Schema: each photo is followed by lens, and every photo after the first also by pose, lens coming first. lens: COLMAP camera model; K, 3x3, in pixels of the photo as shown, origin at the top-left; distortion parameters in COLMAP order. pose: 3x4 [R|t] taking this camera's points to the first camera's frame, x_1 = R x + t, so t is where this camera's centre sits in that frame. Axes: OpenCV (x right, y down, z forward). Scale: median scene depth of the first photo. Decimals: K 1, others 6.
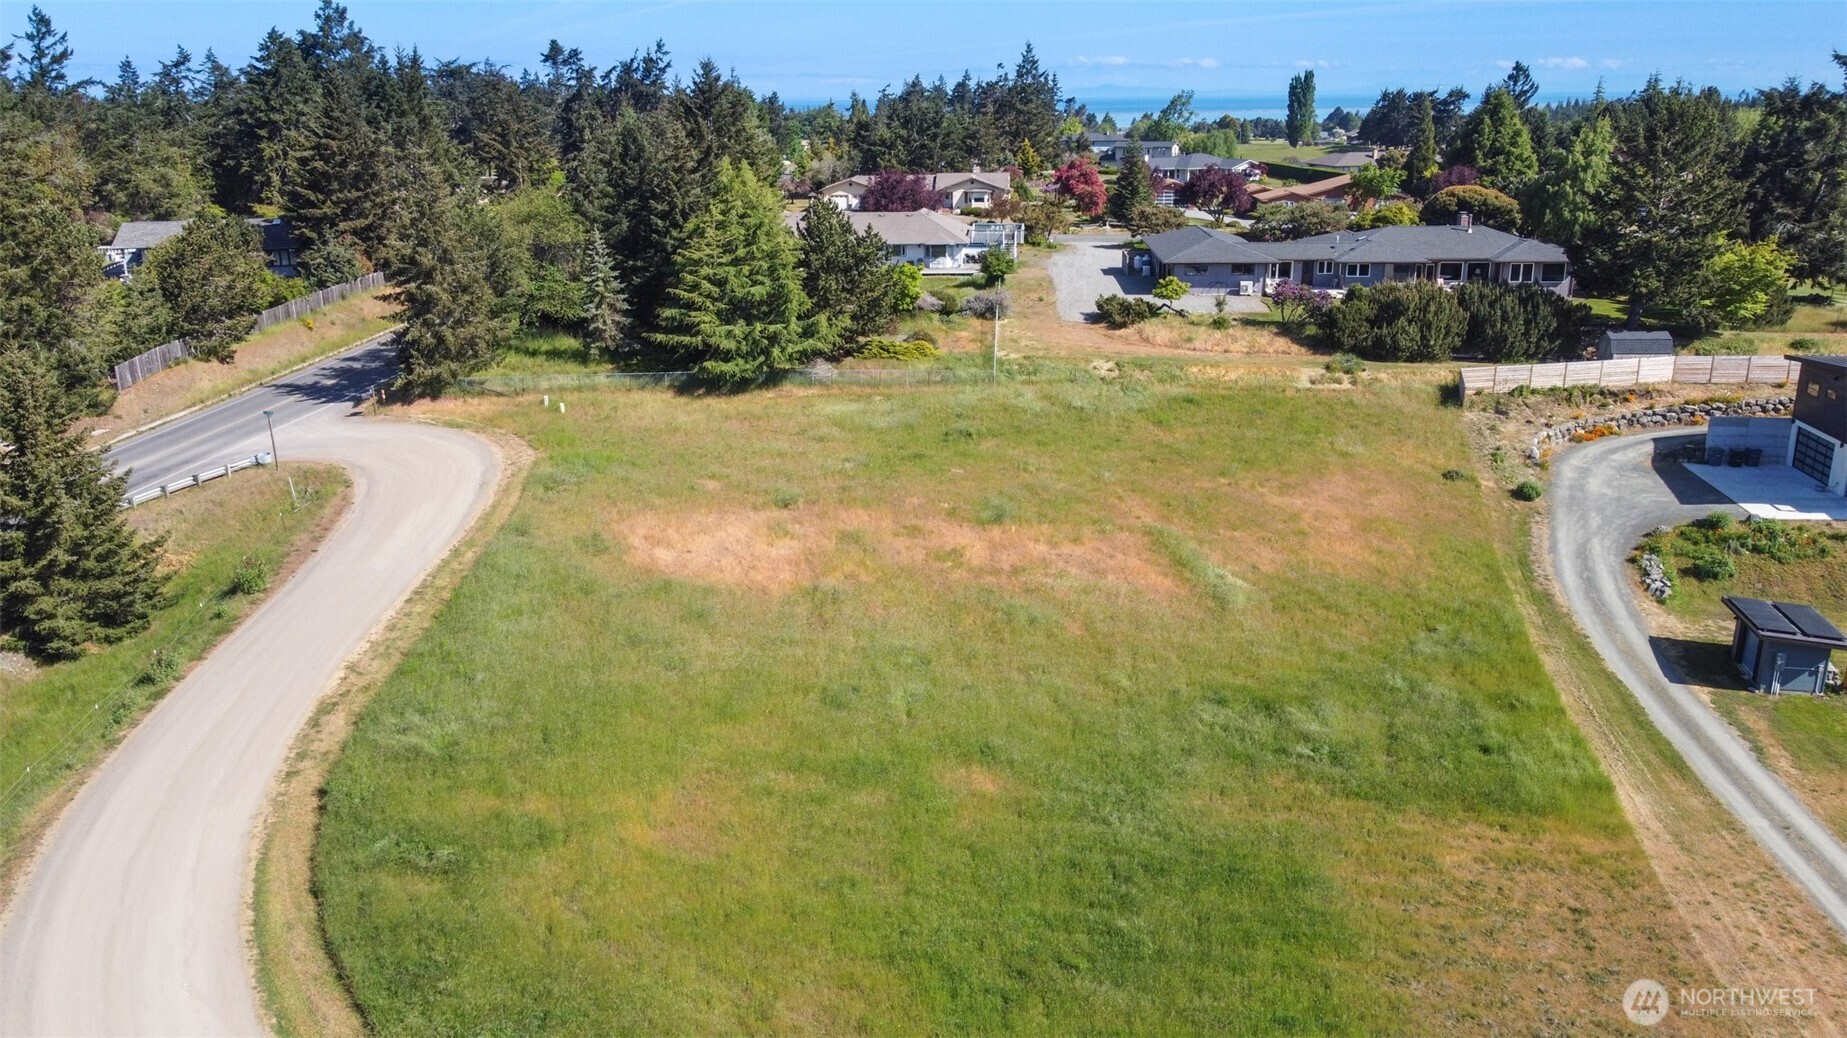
lens RADIAL K [[1371.5, 0, 917.4], [0, 1371.5, 513.9], [0, 0, 1]] dist [-0.001957, -0.001971]
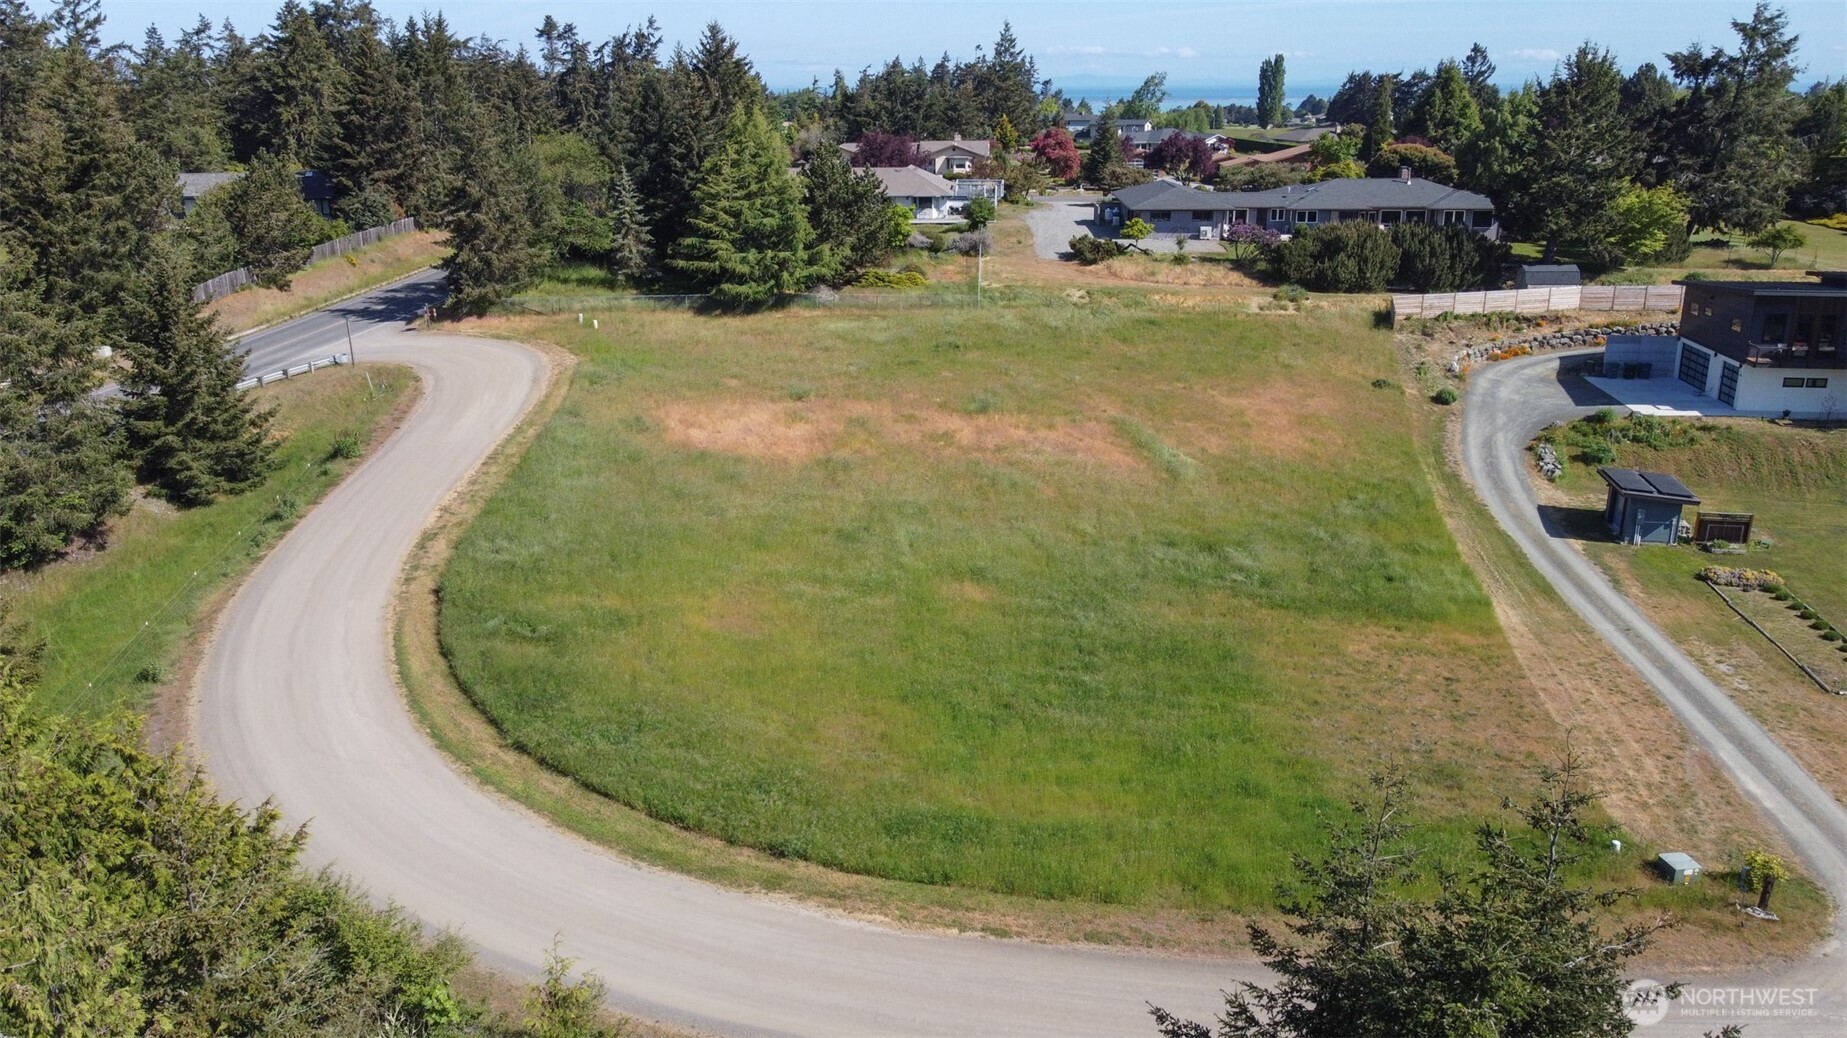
lens RADIAL K [[1371.5, 0, 917.4], [0, 1371.5, 513.9], [0, 0, 1]] dist [-0.001957, -0.001971]
pose [[0.999857, -0.000318, 0.016932, -0.013158], [0.000186, 0.999969, 0.007810, 0.066104], [-0.016934, -0.007806, 0.999826, -0.124707]]
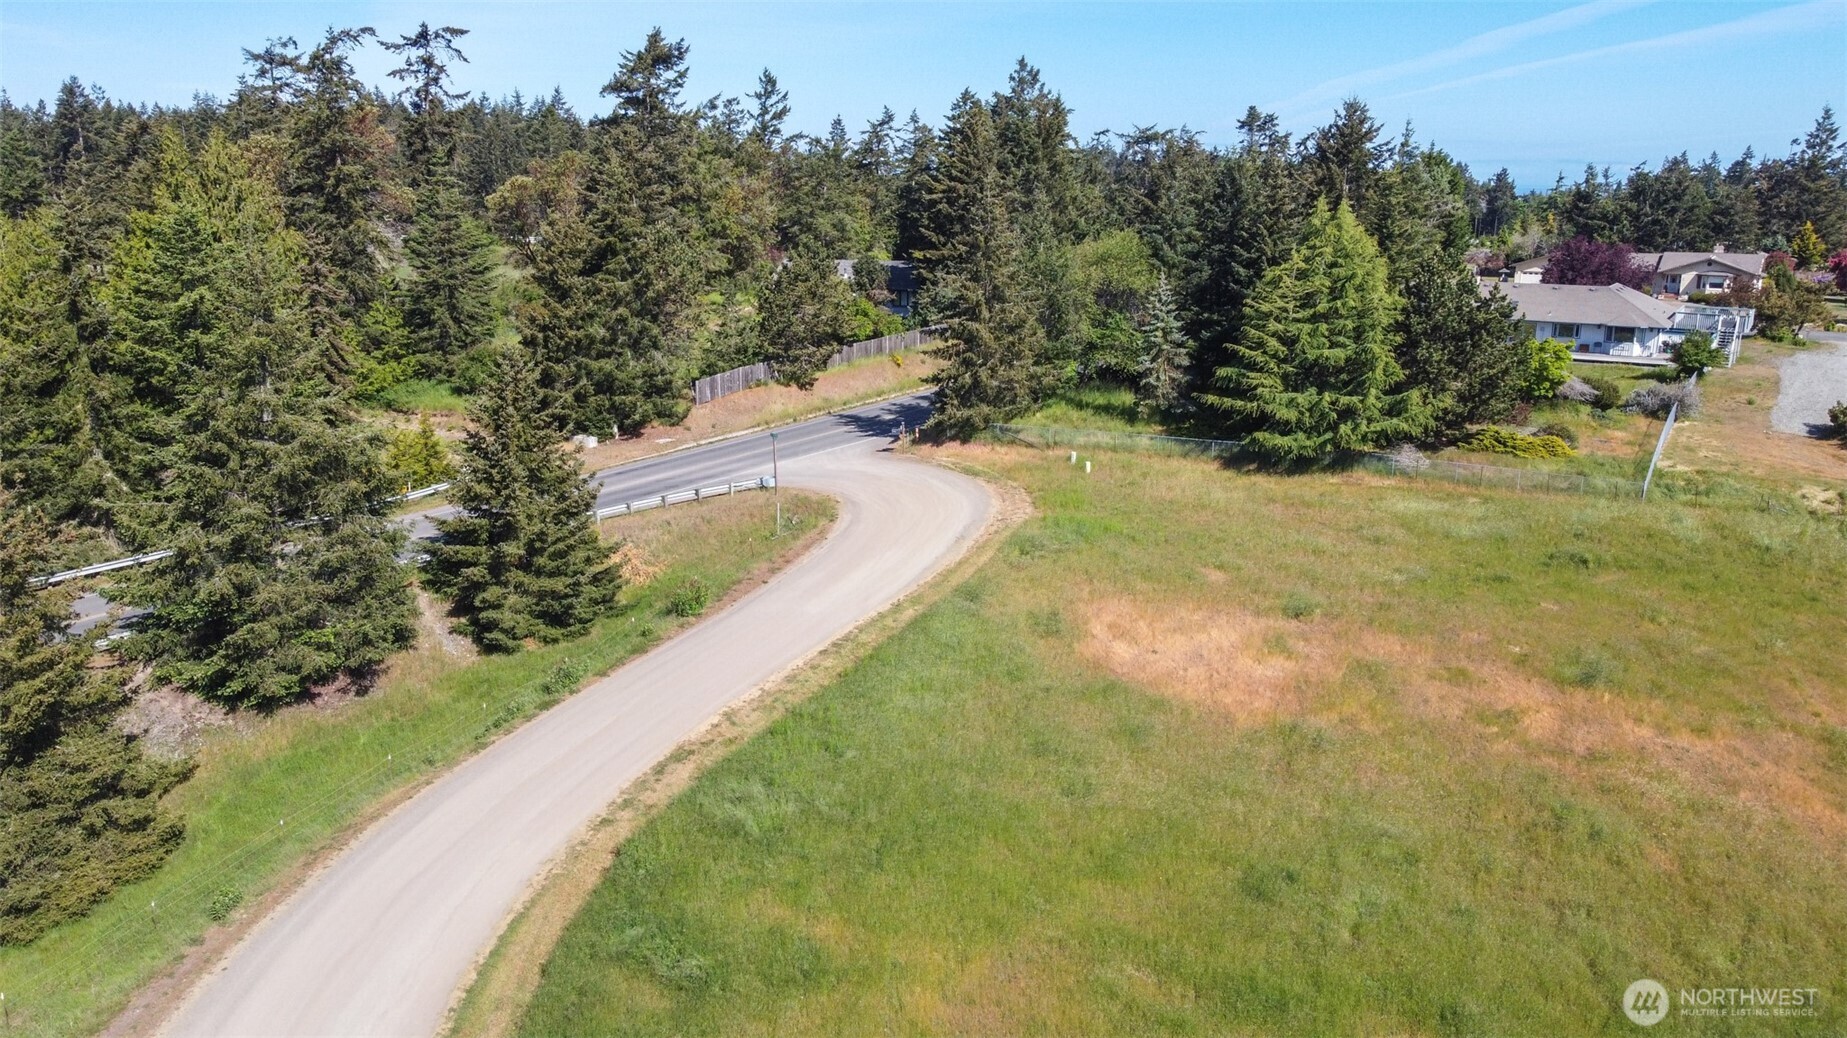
lens RADIAL K [[1398.4, 0, 925.1], [0, 1398.4, 492.5], [0, 0, 1]] dist [-0.004726, -0.011515]
pose [[0.878086, 0.117982, -0.463729, 0.065724], [-0.152631, 0.987562, -0.037756, -0.010329], [0.453507, 0.103933, 0.885172, 0.145151]]
